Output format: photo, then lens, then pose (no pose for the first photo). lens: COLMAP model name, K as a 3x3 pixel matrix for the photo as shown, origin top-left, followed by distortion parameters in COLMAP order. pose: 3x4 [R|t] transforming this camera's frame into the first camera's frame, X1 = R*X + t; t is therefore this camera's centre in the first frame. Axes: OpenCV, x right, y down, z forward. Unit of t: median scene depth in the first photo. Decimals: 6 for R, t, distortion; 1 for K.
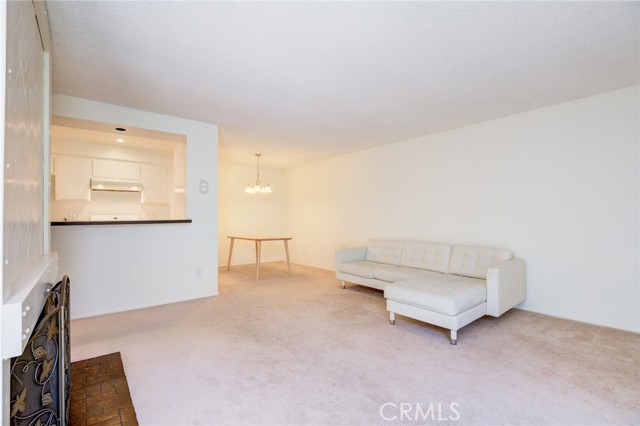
lens RADIAL K [[295.9, 0, 321.7], [0, 295.9, 212.7], [0, 0, 1]] dist [-0.019511, 0.006183]
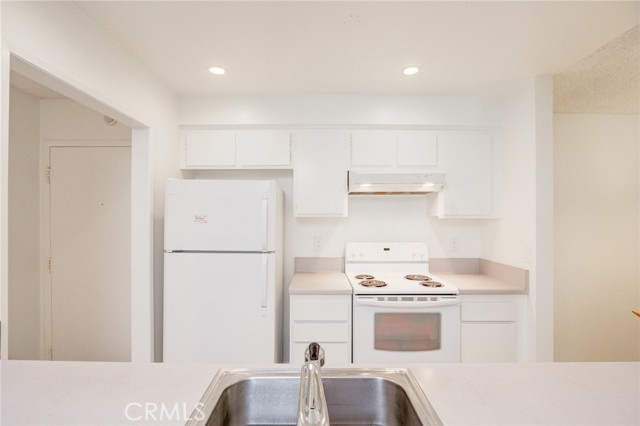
lens RADIAL K [[295.9, 0, 318.5], [0, 295.9, 214.2], [0, 0, 1]] dist [-0.019511, 0.006183]
pose [[0.787330, 0.004280, -0.616517, -0.496026], [0.002887, 0.999939, 0.010629, -0.046646], [0.616525, -0.010148, 0.787270, 0.551149]]
